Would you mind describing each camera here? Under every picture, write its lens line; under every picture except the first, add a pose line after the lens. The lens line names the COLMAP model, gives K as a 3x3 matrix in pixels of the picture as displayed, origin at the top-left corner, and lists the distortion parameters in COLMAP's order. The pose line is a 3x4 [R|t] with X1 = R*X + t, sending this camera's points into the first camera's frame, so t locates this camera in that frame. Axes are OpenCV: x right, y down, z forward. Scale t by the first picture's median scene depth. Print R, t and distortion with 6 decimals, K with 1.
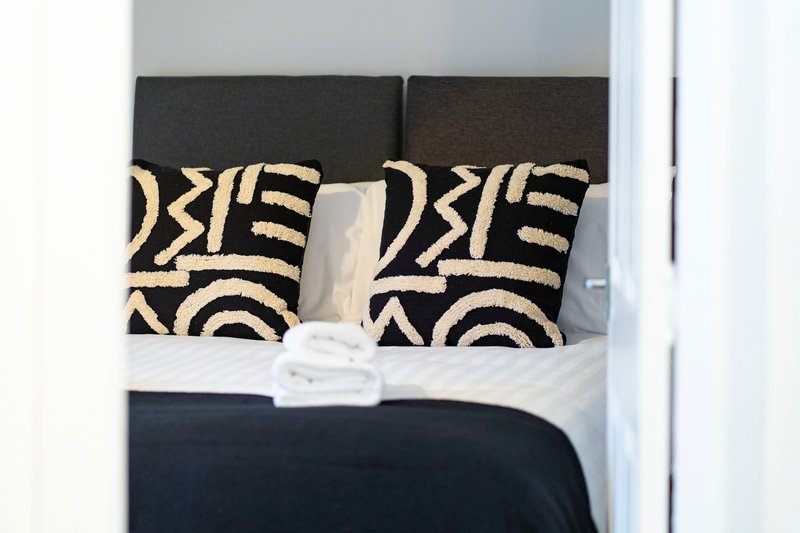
lens RADIAL K [[2002.6, 0, 400.0], [0, 2002.6, 266.5], [0, 0, 1]] dist [-0.007429, 0.244419]
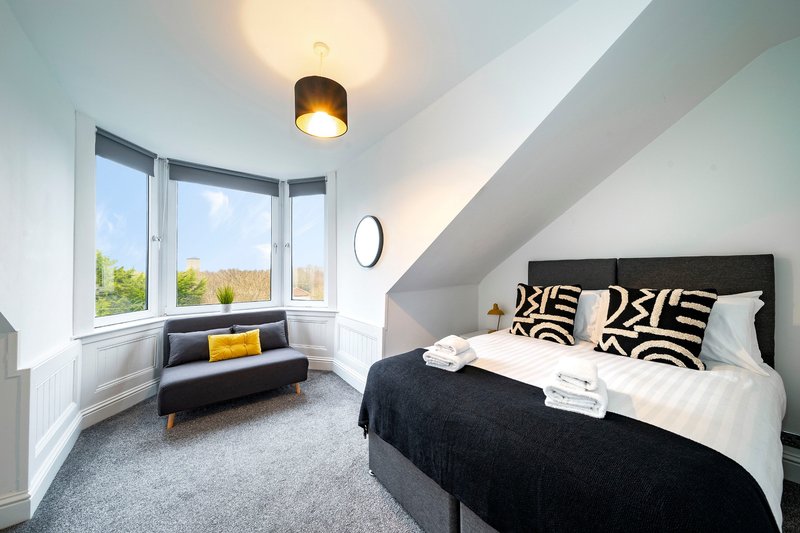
lens RADIAL K [[279.1, 0, 400.0], [0, 279.1, 266.5], [0, 0, 1]] dist [-0.009684, -0.000047]
pose [[0.791326, -0.018610, -0.611111, -0.000024], [-0.038249, 0.996072, -0.079862, -0.038530], [0.610197, 0.086571, 0.787506, 0.518704]]
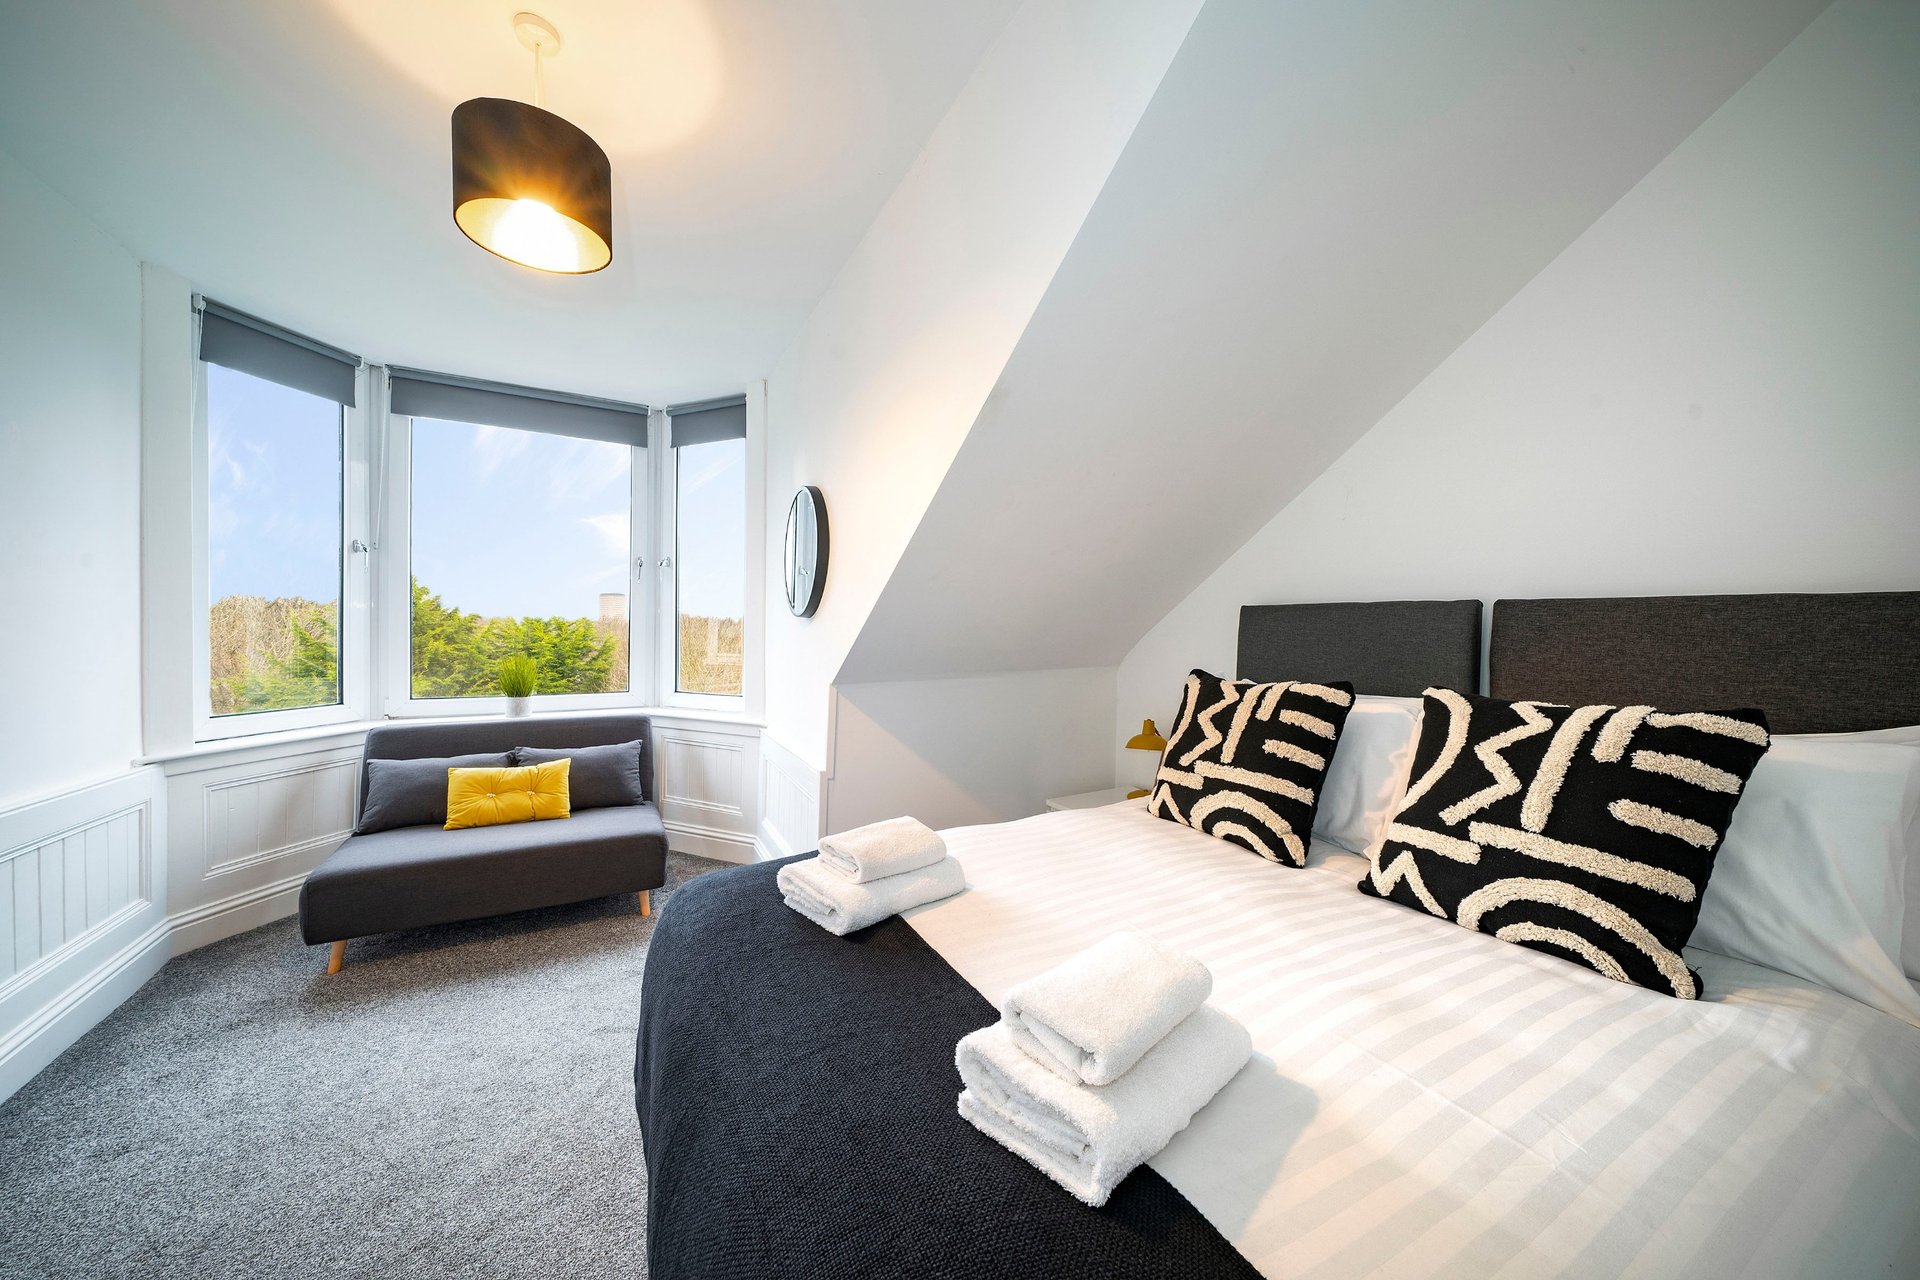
lens RADIAL K [[650.1, 0, 960.0], [0, 650.1, 640.0], [0, 0, 1]] dist [-0.013232, 0.000125]
pose [[0.679062, 0.019081, -0.733833, 0.067366], [-0.066293, 0.997171, -0.035417, -0.052104], [0.731082, 0.072698, 0.678406, 0.663951]]
